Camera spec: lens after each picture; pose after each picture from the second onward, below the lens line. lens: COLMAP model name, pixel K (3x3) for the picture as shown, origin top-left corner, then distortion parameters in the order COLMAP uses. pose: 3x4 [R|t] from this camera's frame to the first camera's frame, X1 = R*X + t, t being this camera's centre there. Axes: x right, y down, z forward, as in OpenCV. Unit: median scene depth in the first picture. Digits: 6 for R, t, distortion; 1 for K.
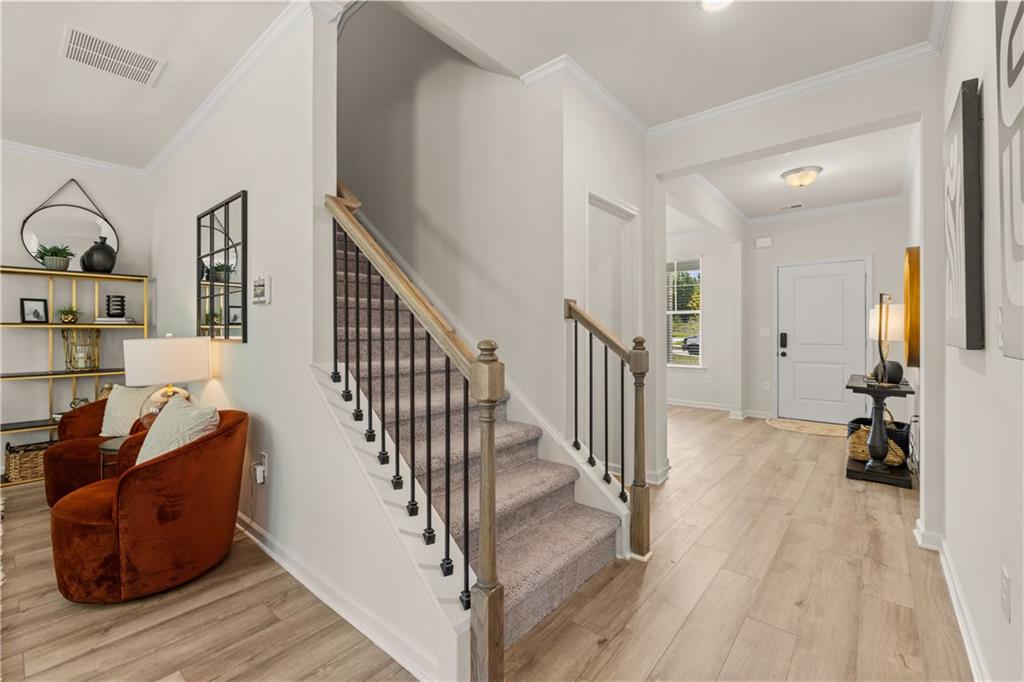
lens RADIAL K [[432.0, 0, 509.7], [0, 432.0, 335.2], [0, 0, 1]] dist [-0.001206, -0.000246]
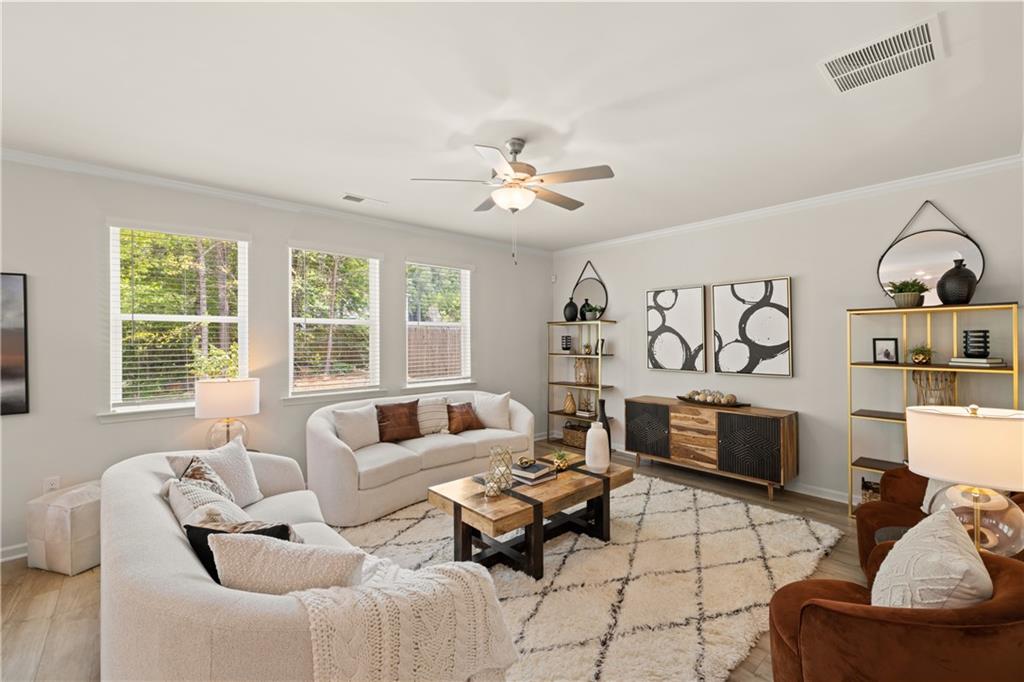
lens RADIAL K [[432.0, 0, 509.8], [0, 432.0, 339.0], [0, 0, 1]] dist [-0.001206, -0.000246]
pose [[-0.131052, 0.001494, -0.991374, -0.020492], [-0.005807, 0.999981, 0.002275, -0.074729], [0.991358, 0.006055, -0.131041, 0.266493]]
